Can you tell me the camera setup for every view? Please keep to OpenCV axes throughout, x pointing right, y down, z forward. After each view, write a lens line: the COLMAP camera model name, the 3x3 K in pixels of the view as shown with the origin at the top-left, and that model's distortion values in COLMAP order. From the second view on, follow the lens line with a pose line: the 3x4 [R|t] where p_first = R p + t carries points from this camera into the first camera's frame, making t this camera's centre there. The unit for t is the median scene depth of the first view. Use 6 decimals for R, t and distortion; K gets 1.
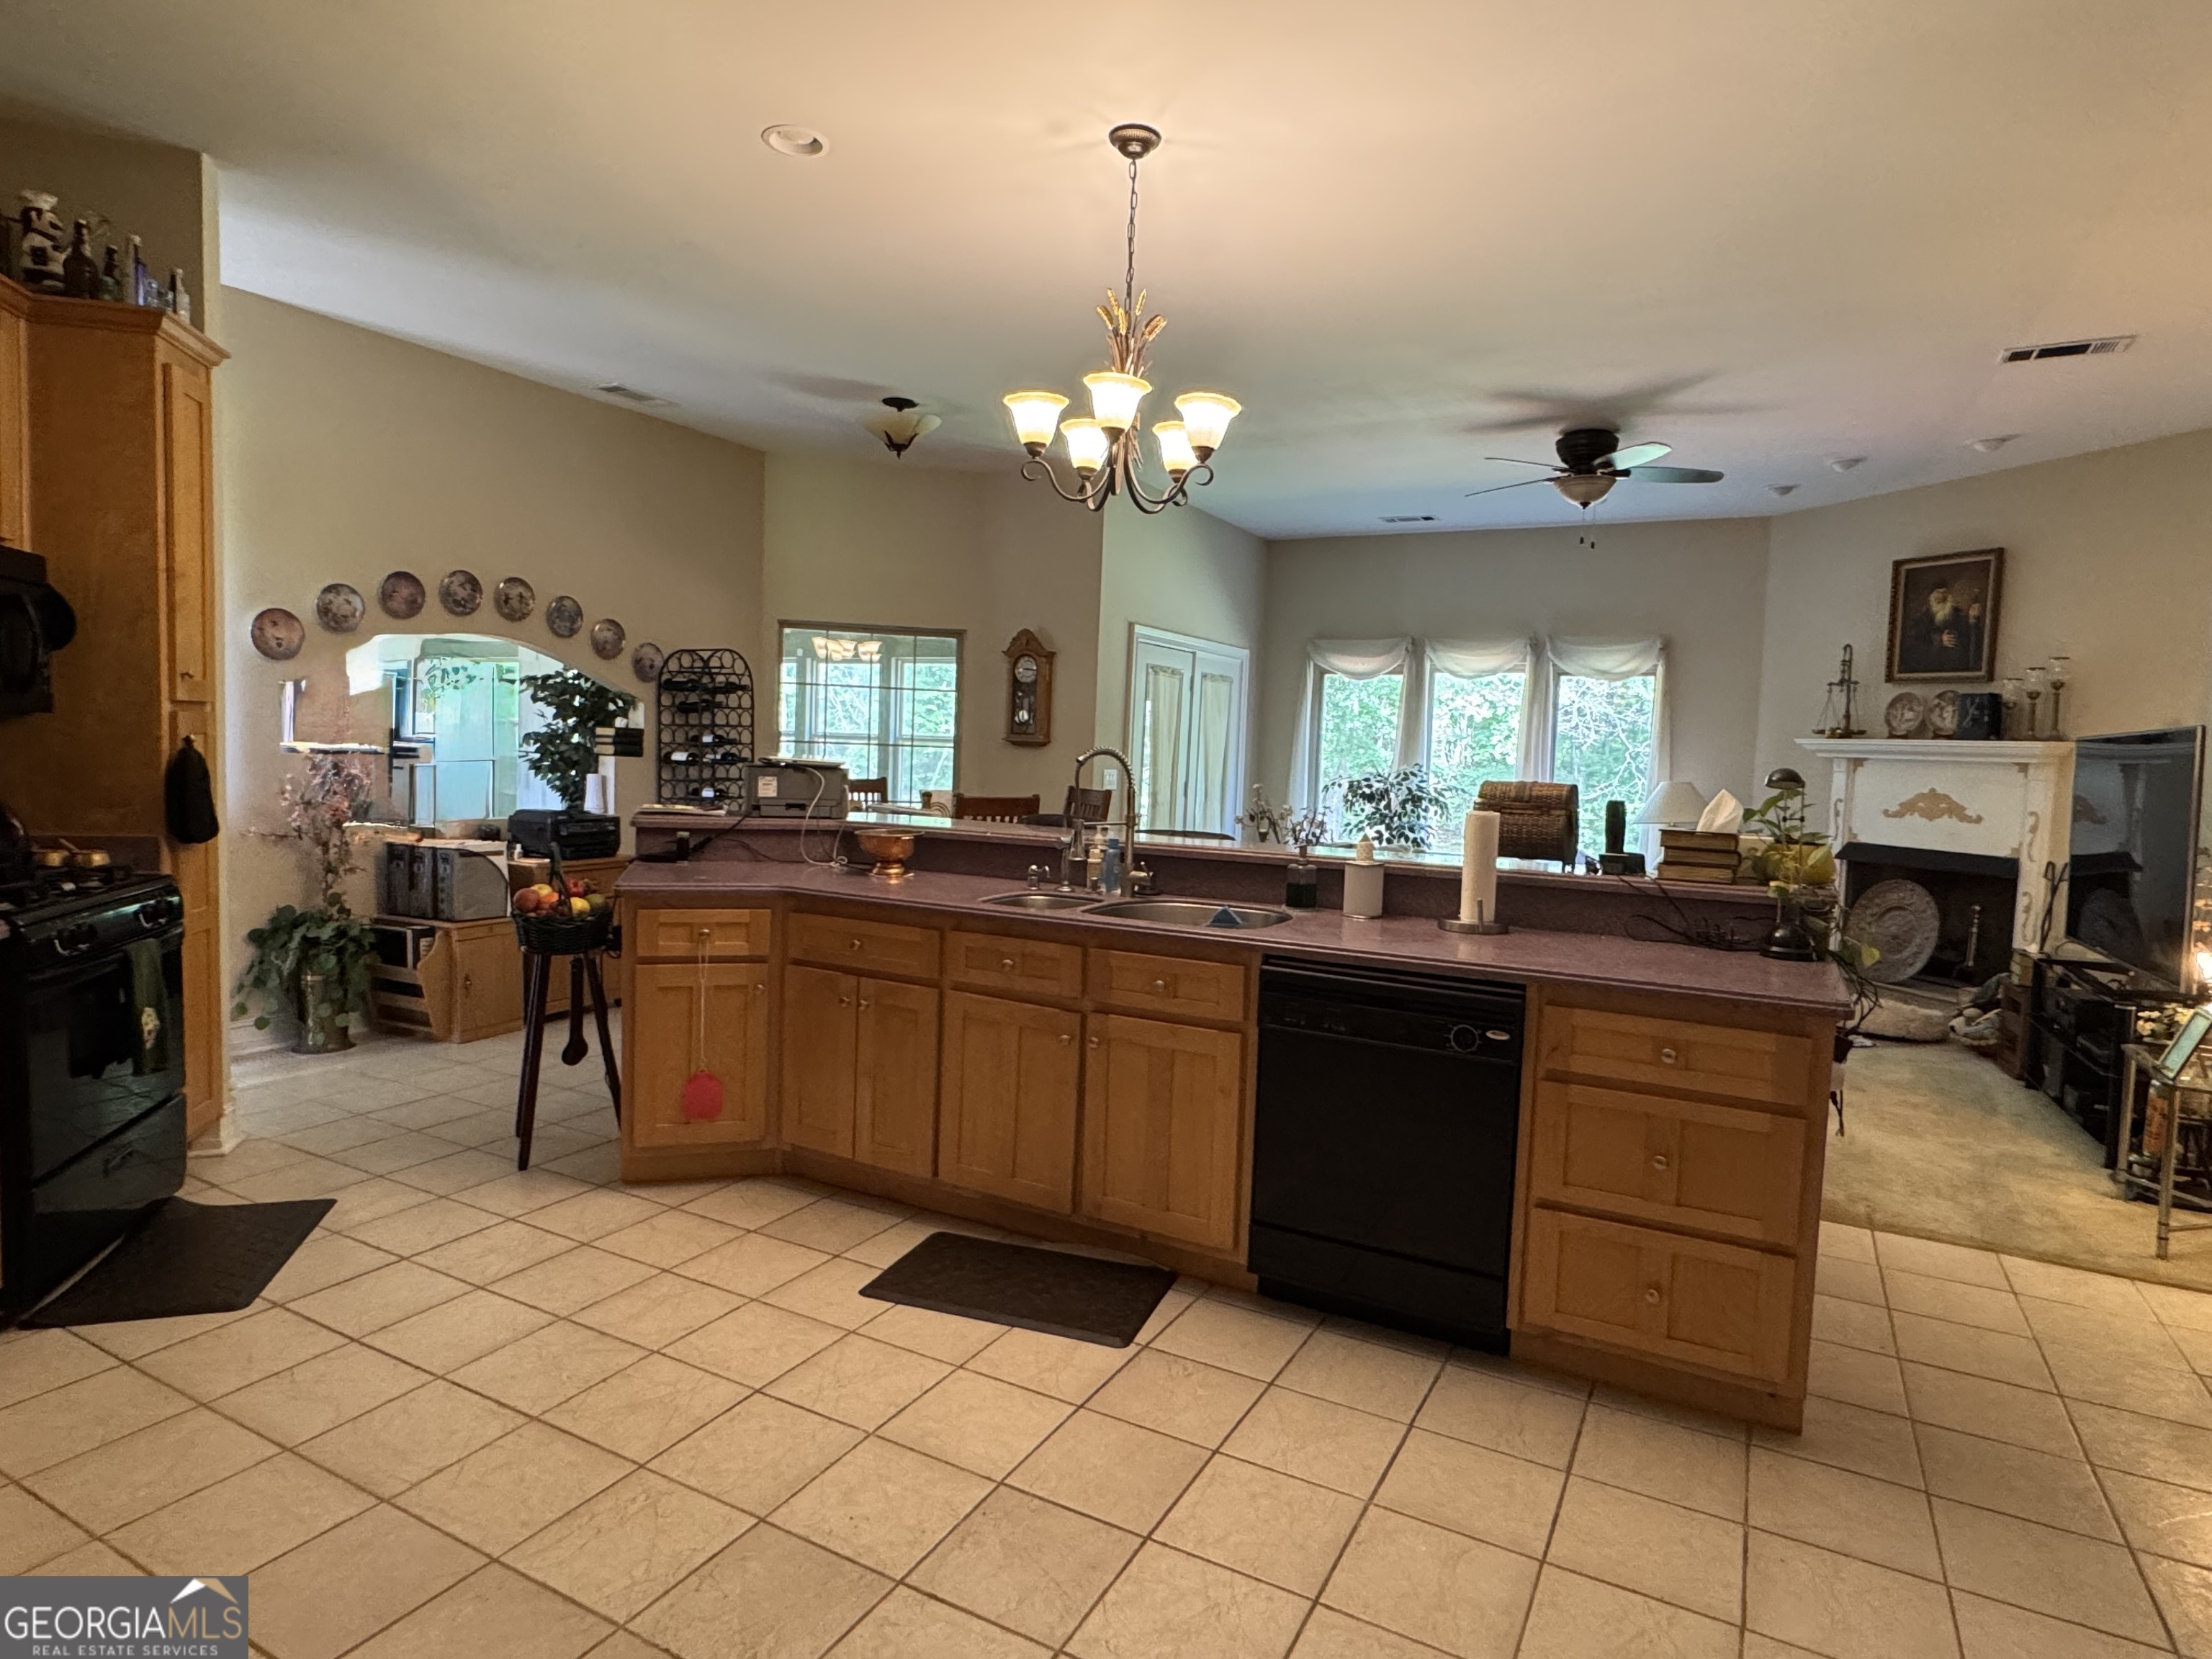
lens RADIAL K [[1213.1, 0, 1106.0], [0, 1213.1, 829.5], [0, 0, 1]] dist [-0.004347, 0.001121]
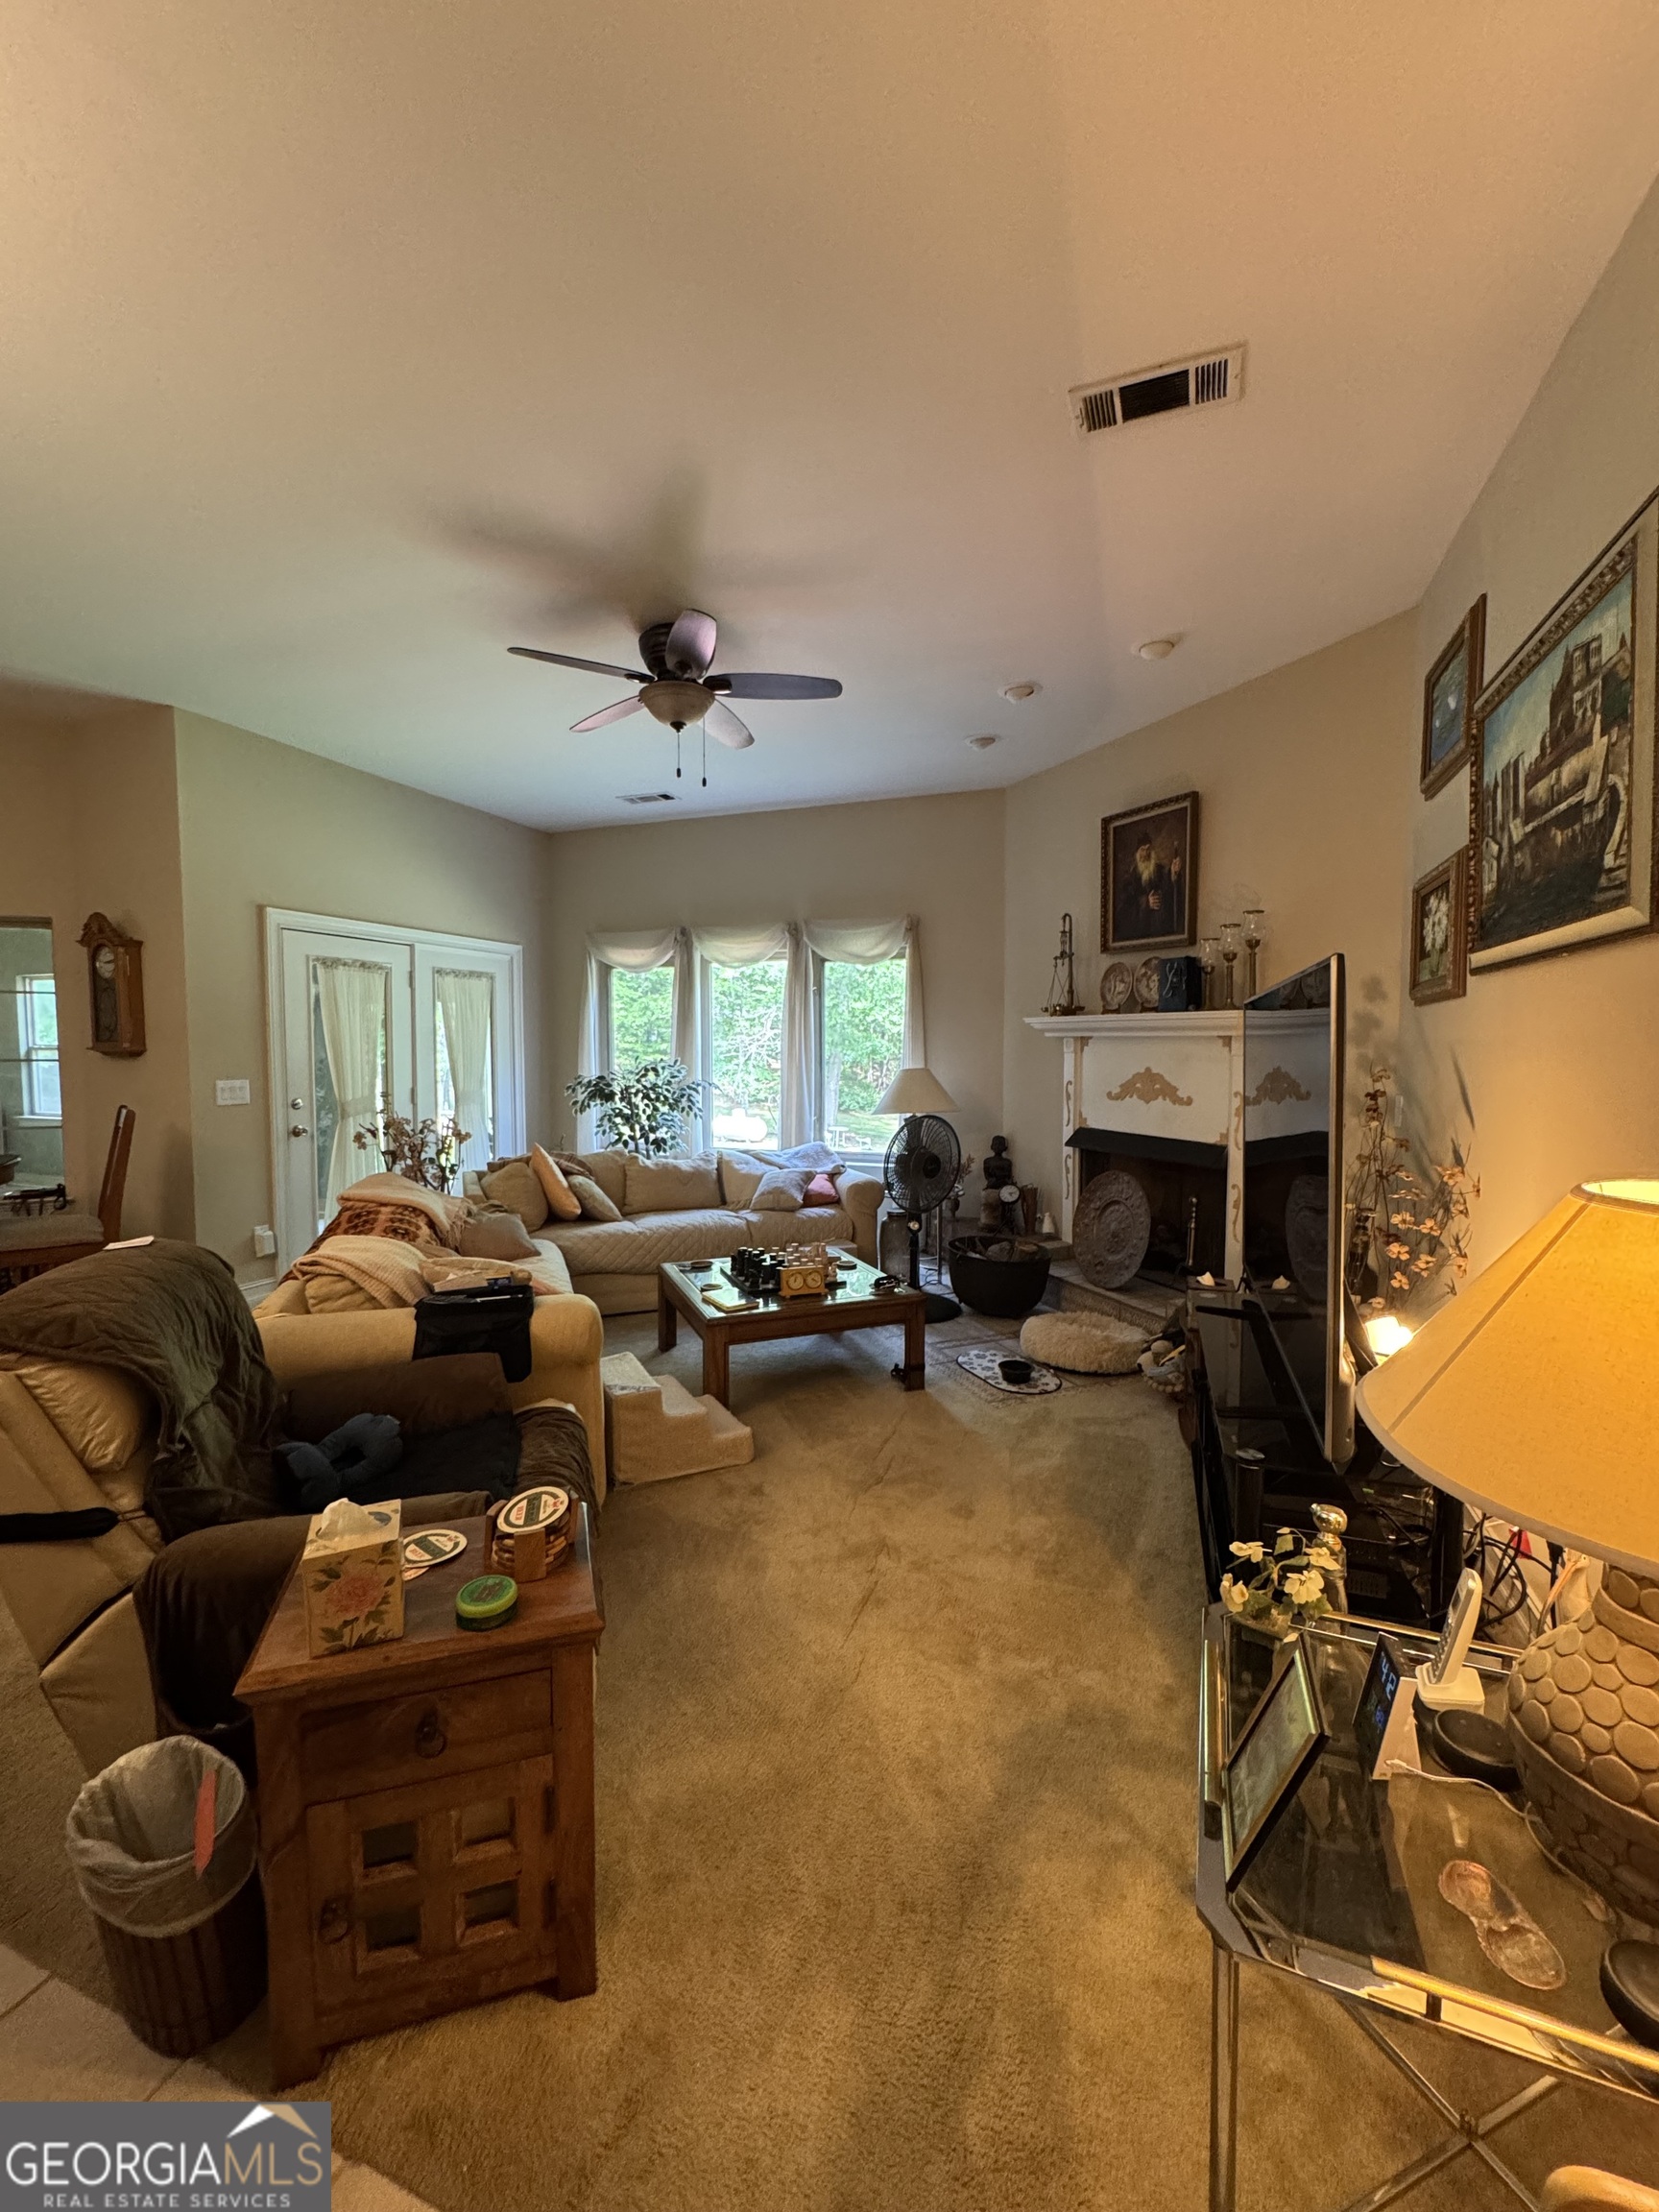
lens RADIAL K [[896.4, 0, 829.5], [0, 896.4, 1106.0], [0, 0, 1]] dist [-0.016469, -0.000067]
pose [[0.991202, -0.043527, 0.124998, 0.354991], [0.043466, 0.999050, 0.003212, -0.017276], [-0.125019, 0.002250, 0.992152, 0.360586]]
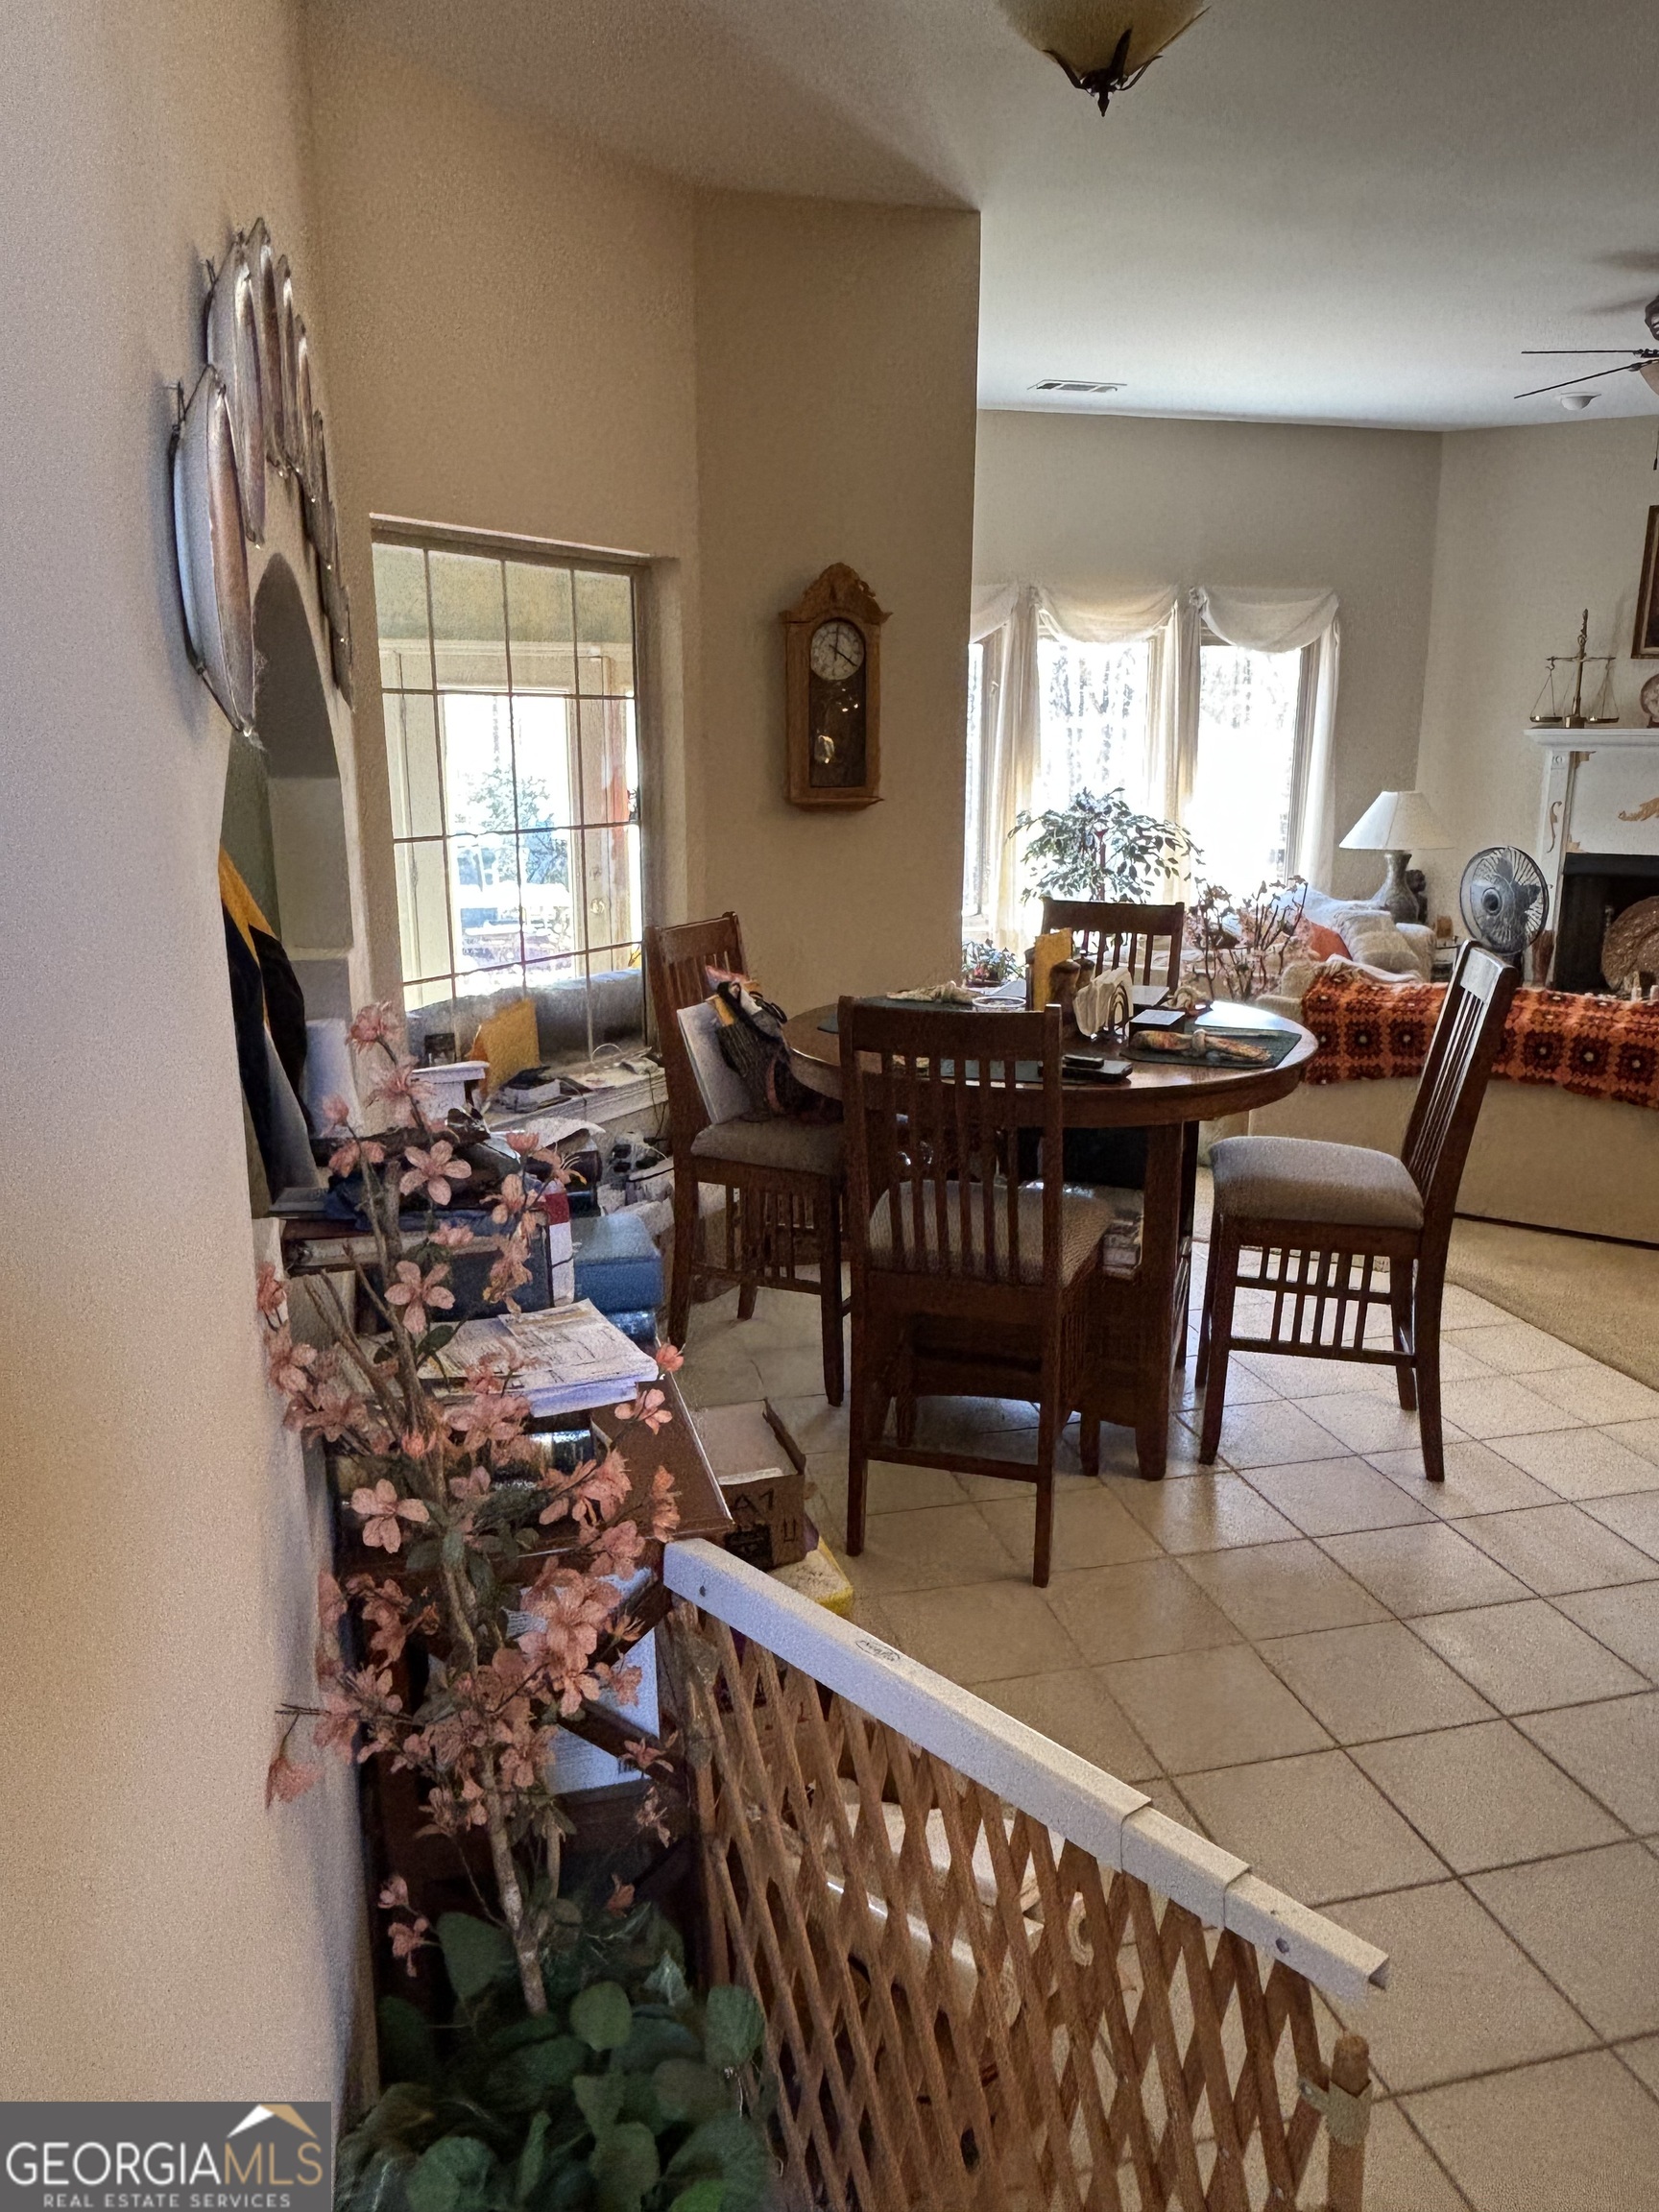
lens RADIAL K [[1595.0, 0, 829.5], [0, 1595.0, 1106.0], [0, 0, 1]] dist [-0.005560, -0.002979]
pose [[0.729973, -0.198428, 0.654038, -0.548364], [0.084238, 0.975753, 0.202014, -0.089445], [-0.678265, -0.092370, 0.728989, 0.550305]]
